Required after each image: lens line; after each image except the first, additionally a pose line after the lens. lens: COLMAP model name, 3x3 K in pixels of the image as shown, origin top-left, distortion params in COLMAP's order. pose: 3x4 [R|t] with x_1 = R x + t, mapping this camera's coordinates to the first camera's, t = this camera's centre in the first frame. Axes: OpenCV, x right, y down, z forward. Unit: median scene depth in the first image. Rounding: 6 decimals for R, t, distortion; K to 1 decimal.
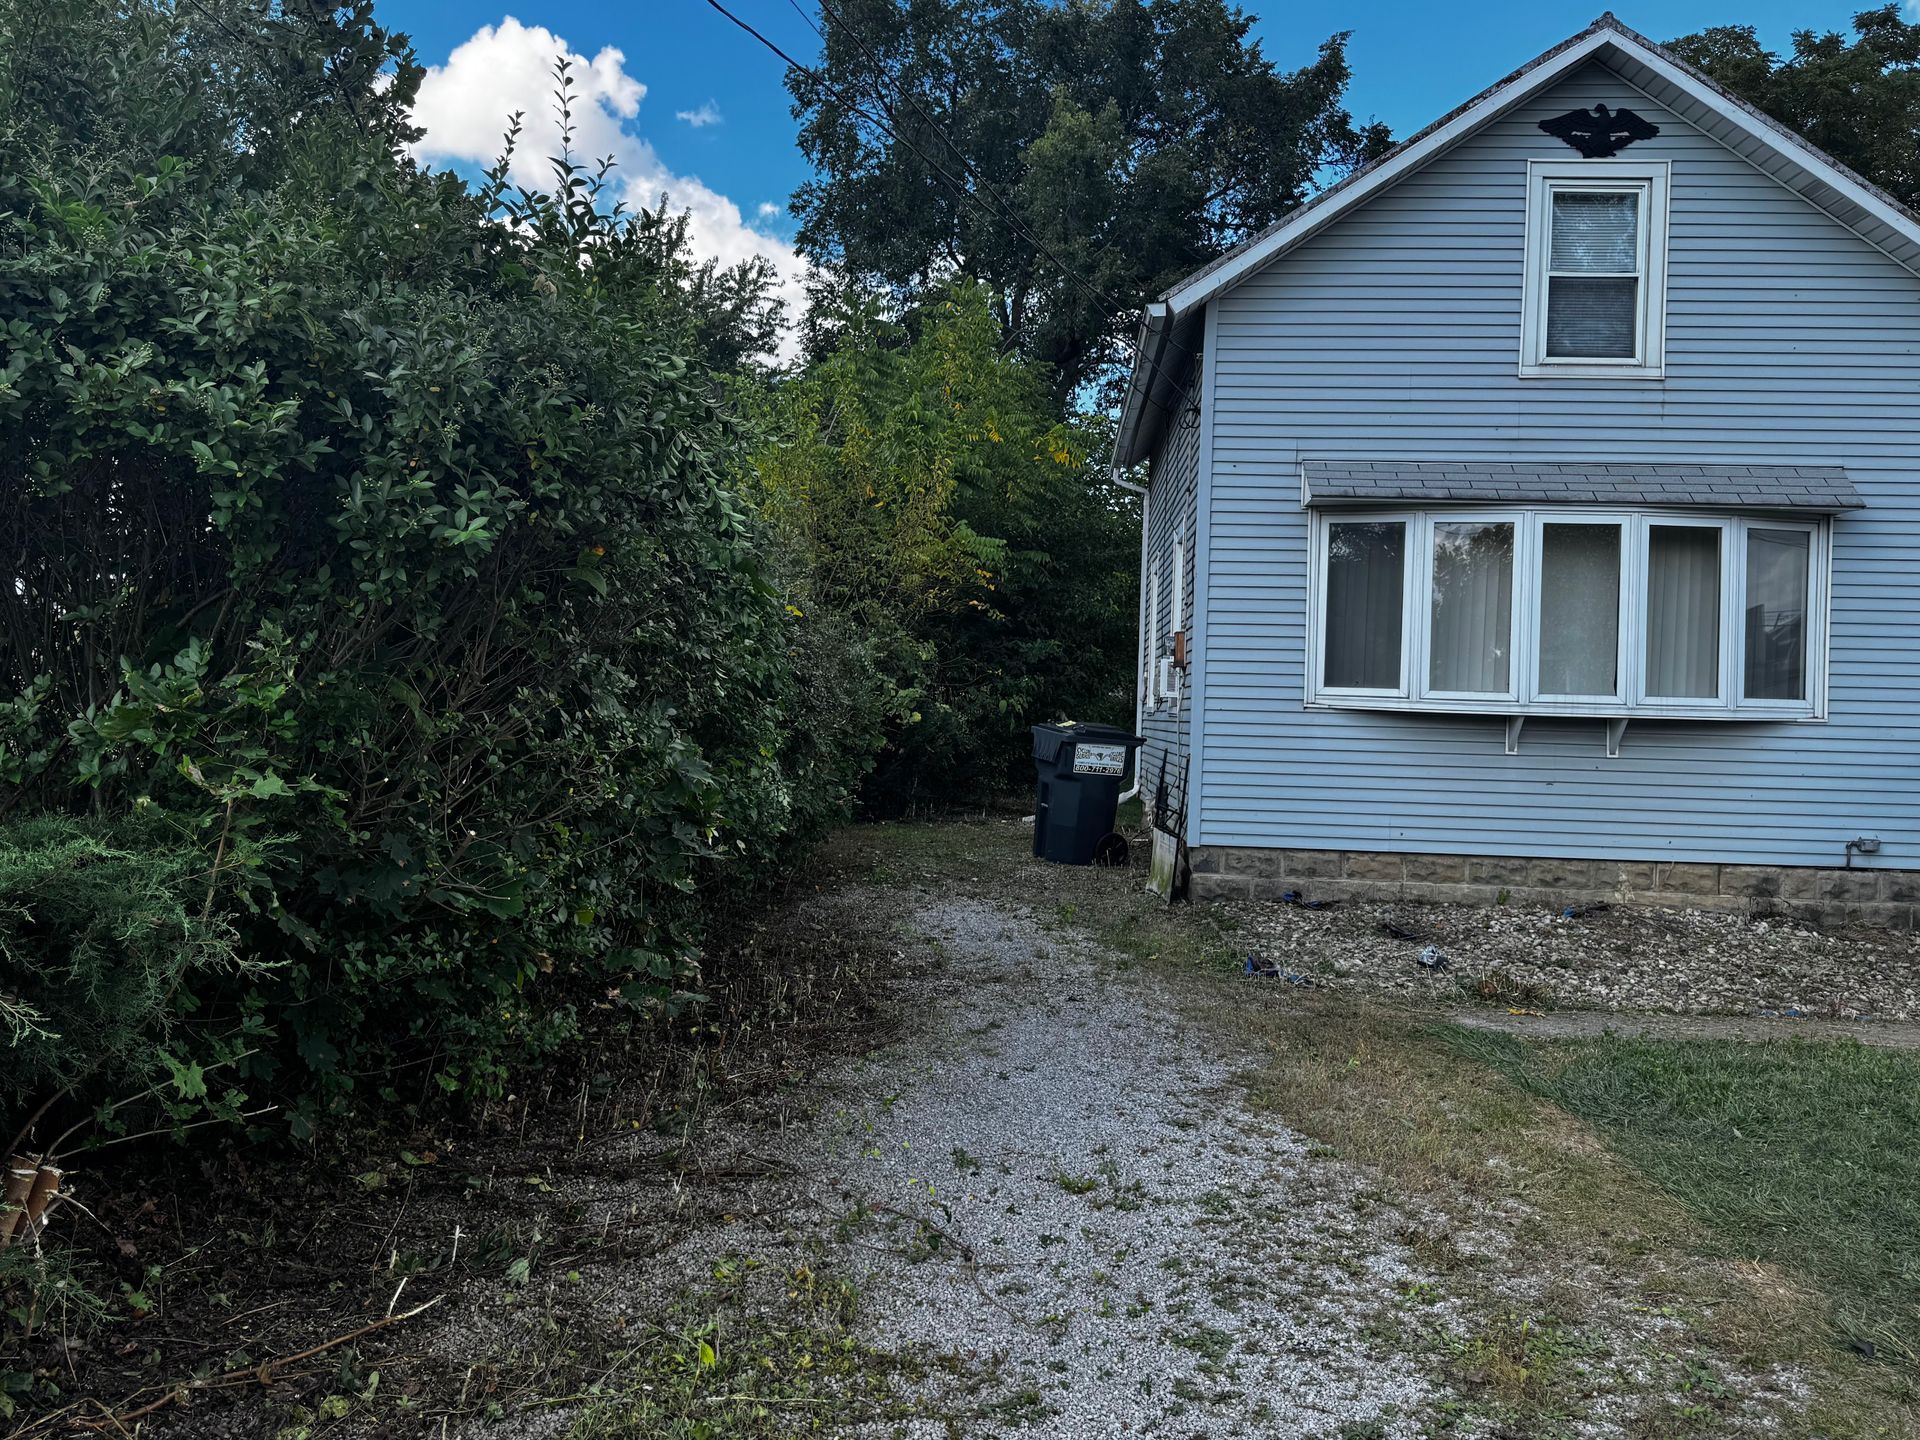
lens RADIAL K [[1288.3, 0, 1166.3], [0, 1288.3, 713.7], [0, 0, 1]] dist [0.001041, -0.005402]
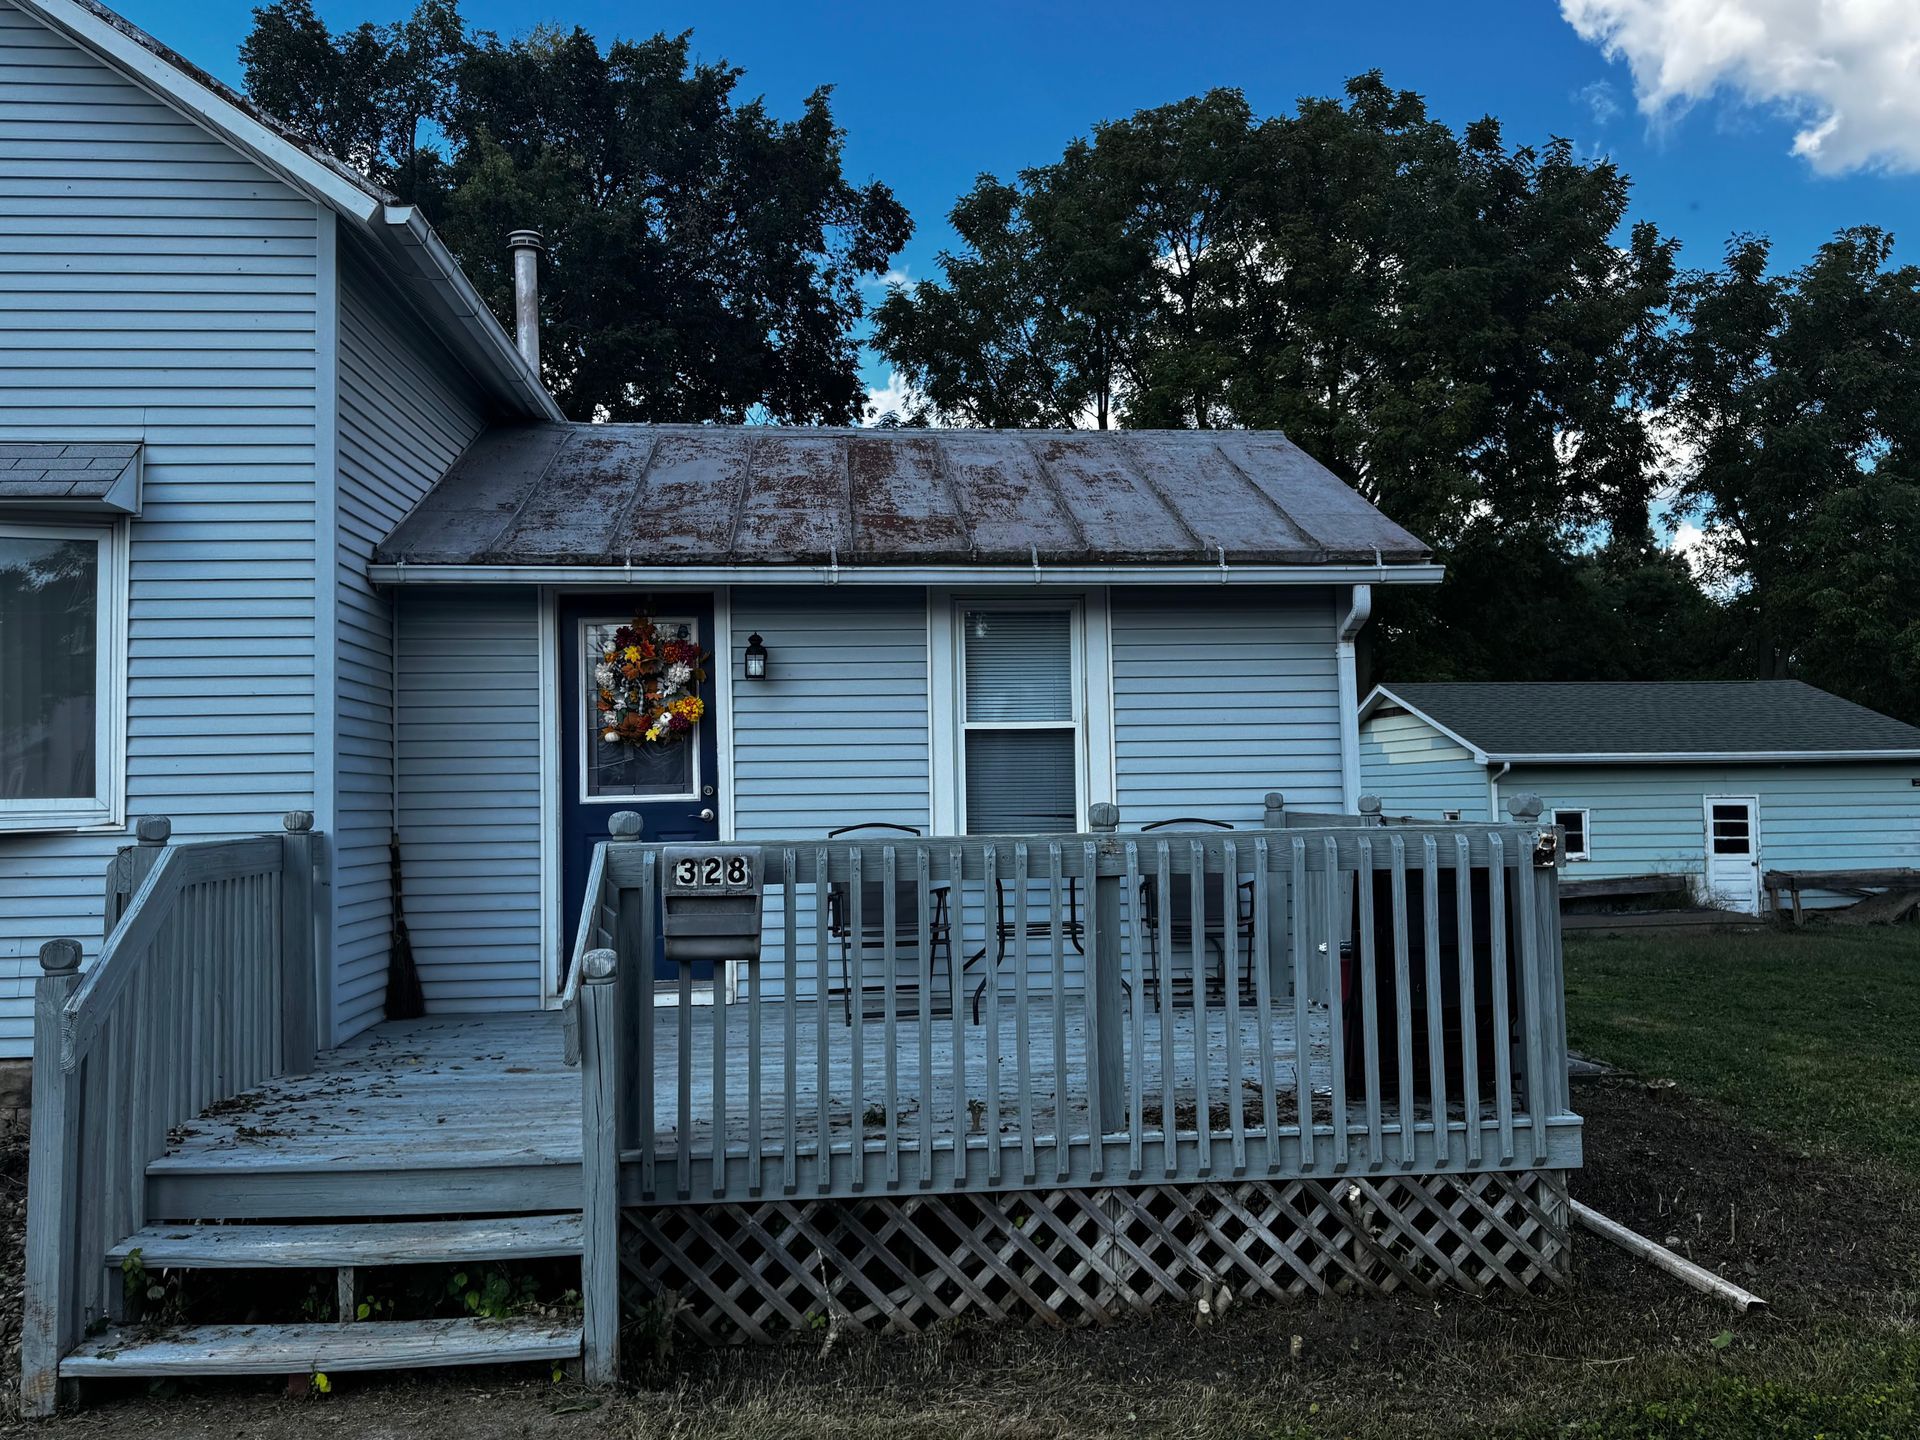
lens RADIAL K [[1315.5, 0, 977.0], [0, 1315.5, 721.5], [0, 0, 1]] dist [0.088678, -0.130527]
pose [[0.991519, -0.038858, 0.124017, 0.847153], [0.046030, 0.997397, -0.055500, 0.008409], [-0.121537, 0.060738, 0.990727, 0.276459]]
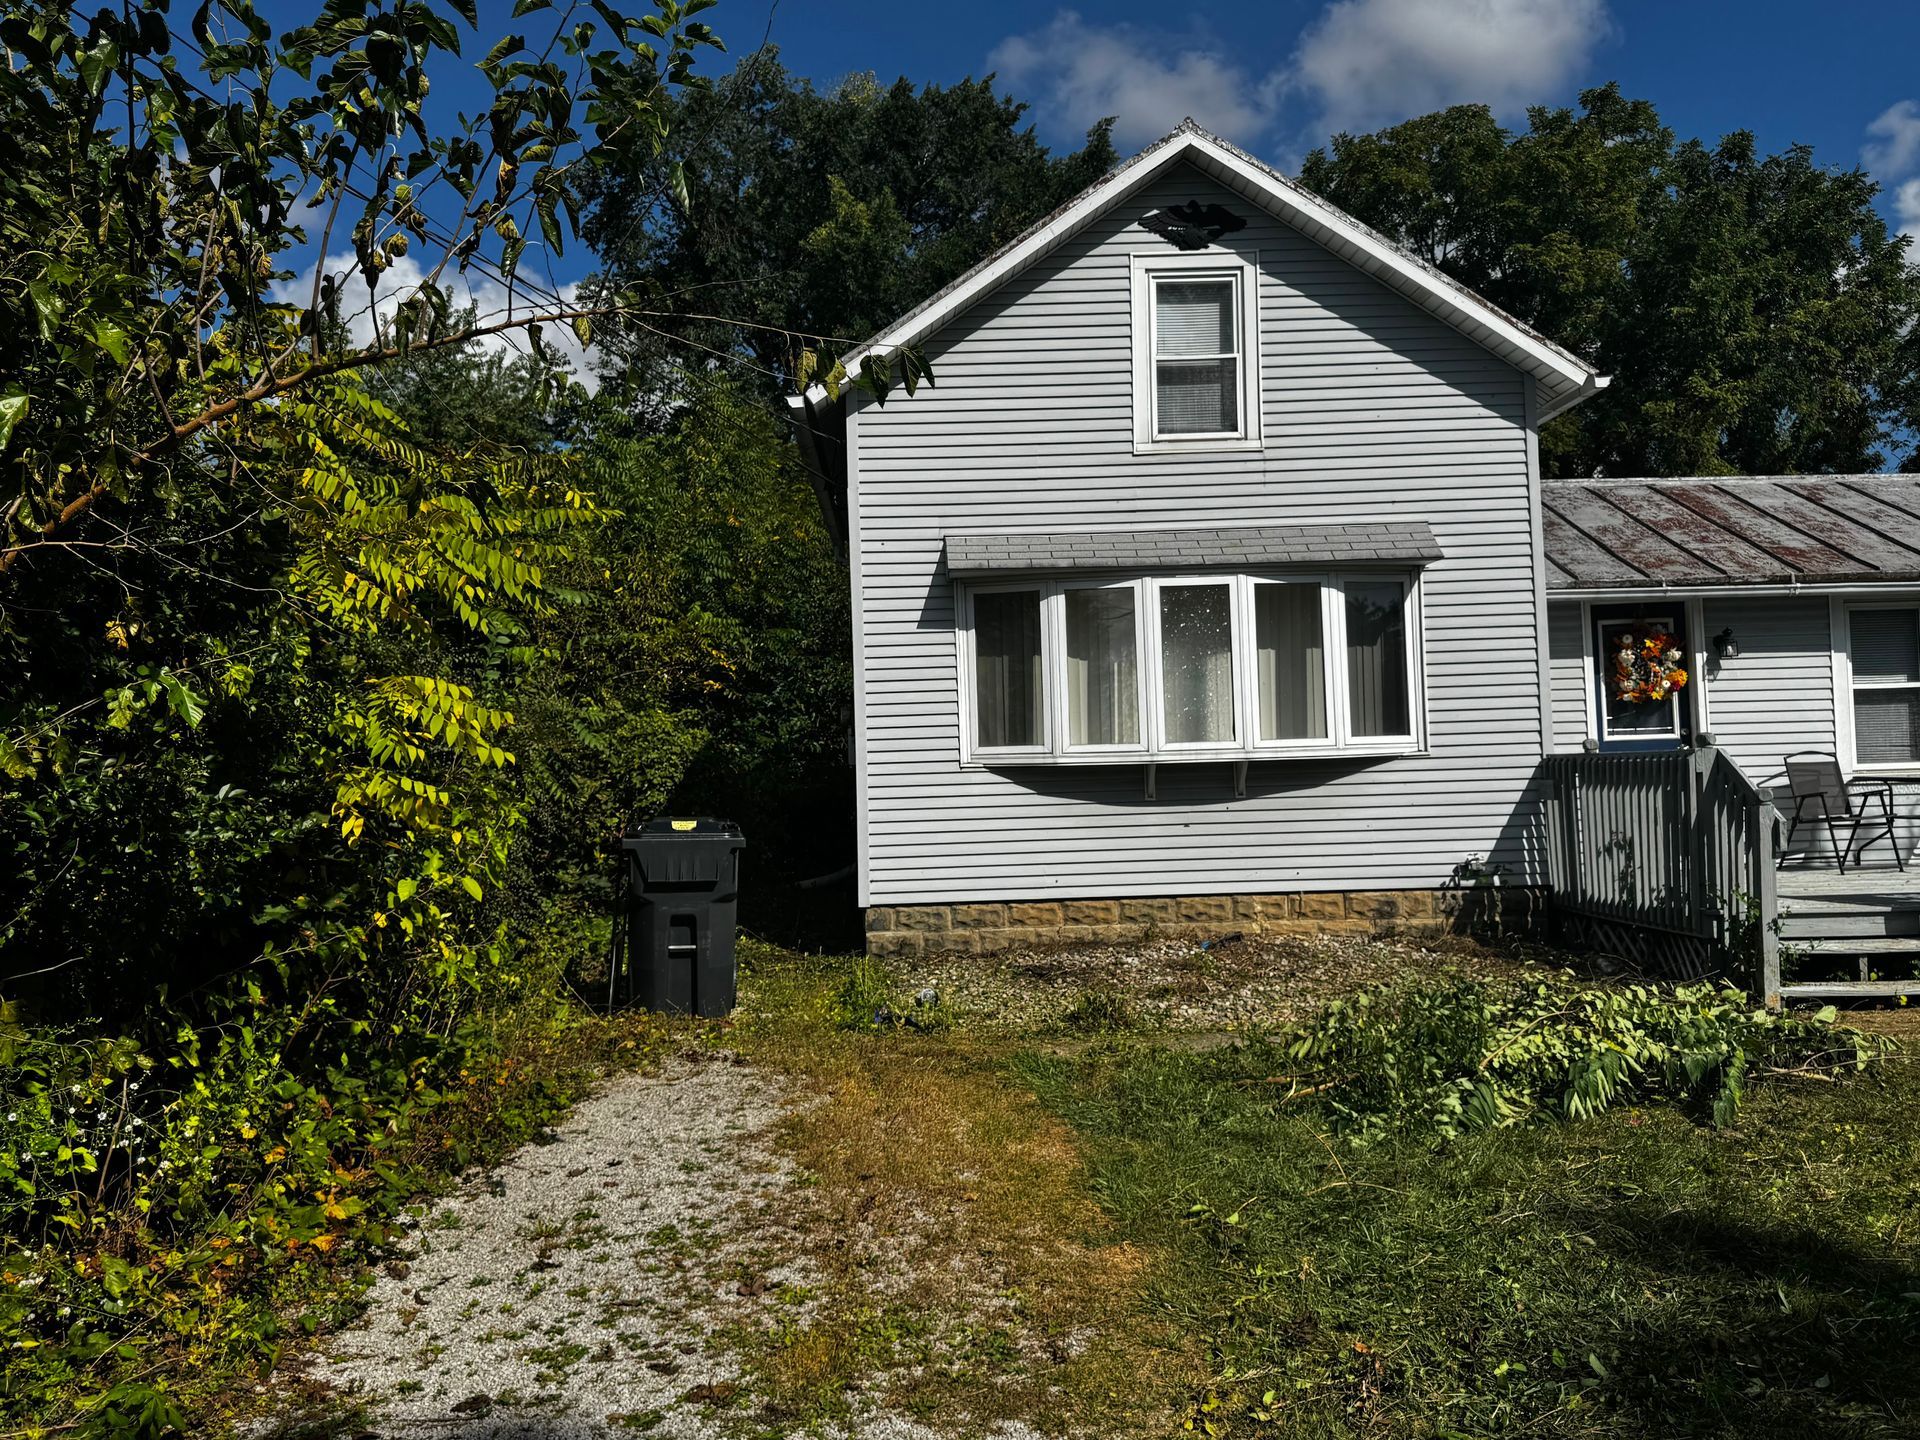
lens RADIAL K [[1258.3, 0, 1093.0], [0, 1258.3, 718.7], [0, 0, 1]] dist [0.086727, -0.122746]
pose [[0.995466, -0.054343, 0.078069, 0.144289], [0.057841, 0.997388, -0.043272, 0.006404], [-0.075513, 0.047591, 0.996008, -0.048935]]
